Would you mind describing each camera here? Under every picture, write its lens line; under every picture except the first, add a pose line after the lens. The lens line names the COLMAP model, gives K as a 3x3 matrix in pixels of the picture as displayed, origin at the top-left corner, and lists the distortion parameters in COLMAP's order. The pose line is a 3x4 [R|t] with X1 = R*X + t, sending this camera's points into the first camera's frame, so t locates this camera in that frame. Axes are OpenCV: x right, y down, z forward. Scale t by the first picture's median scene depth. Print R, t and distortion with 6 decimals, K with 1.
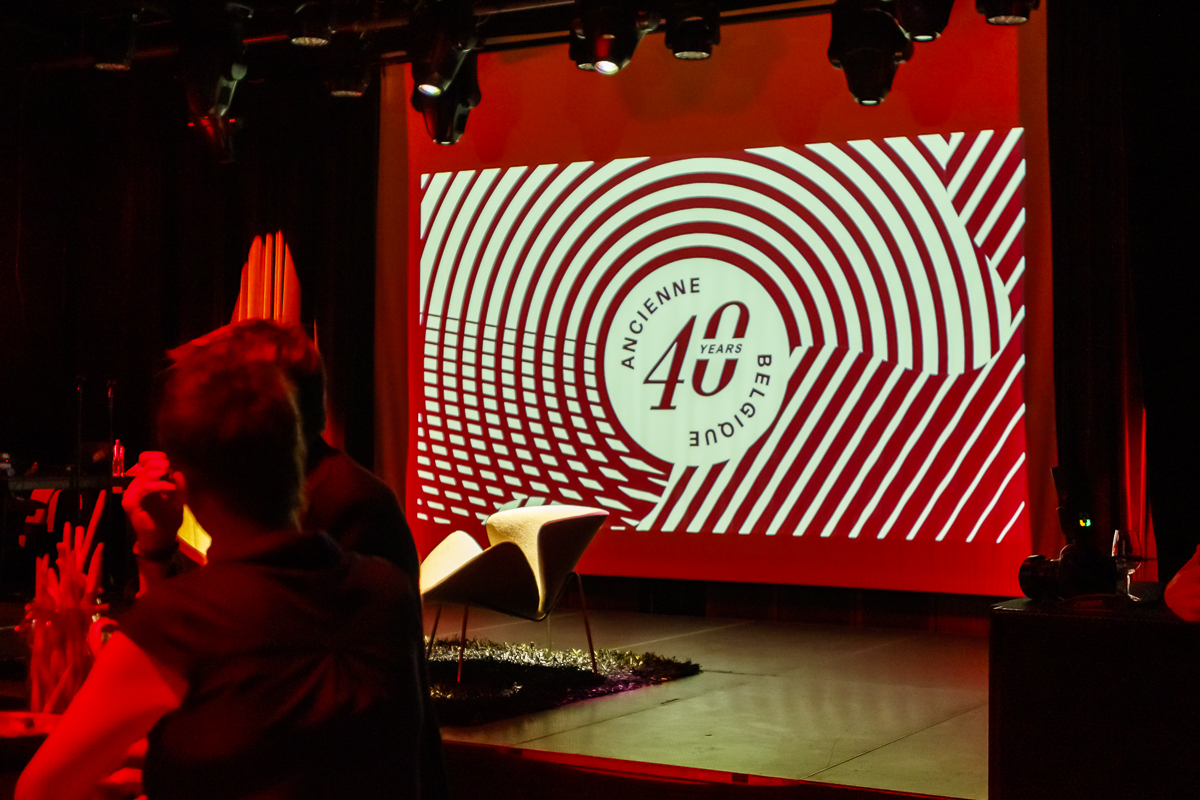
lens RADIAL K [[1932.6, 0, 607.8], [0, 1932.6, 405.0], [0, 0, 1]] dist [-0.013777, 0.000000]
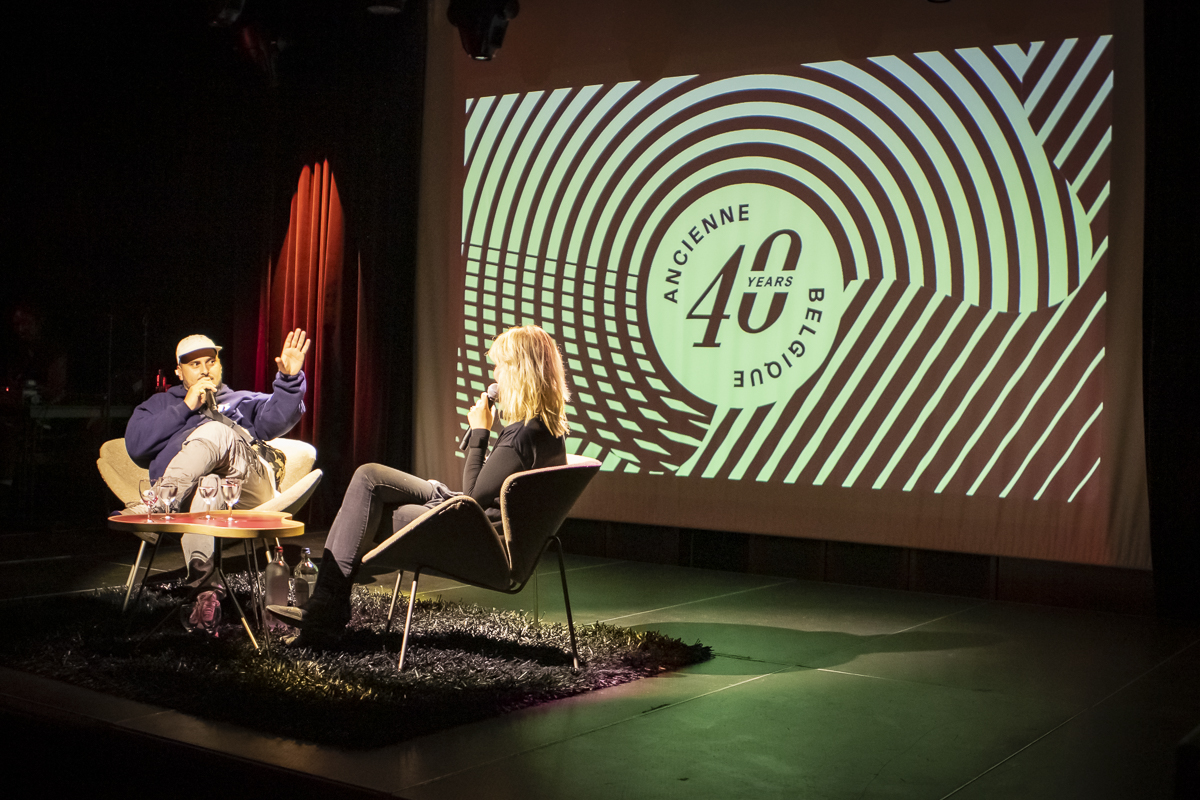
lens RADIAL K [[1510.7, 0, 623.8], [0, 1510.7, 457.9], [0, 0, 1]] dist [-0.116573, 0.000000]
pose [[0.997540, 0.025595, -0.065258, 0.037665], [-0.021367, 0.997678, 0.064675, 0.009586], [0.066761, -0.063121, 0.995770, 0.272770]]
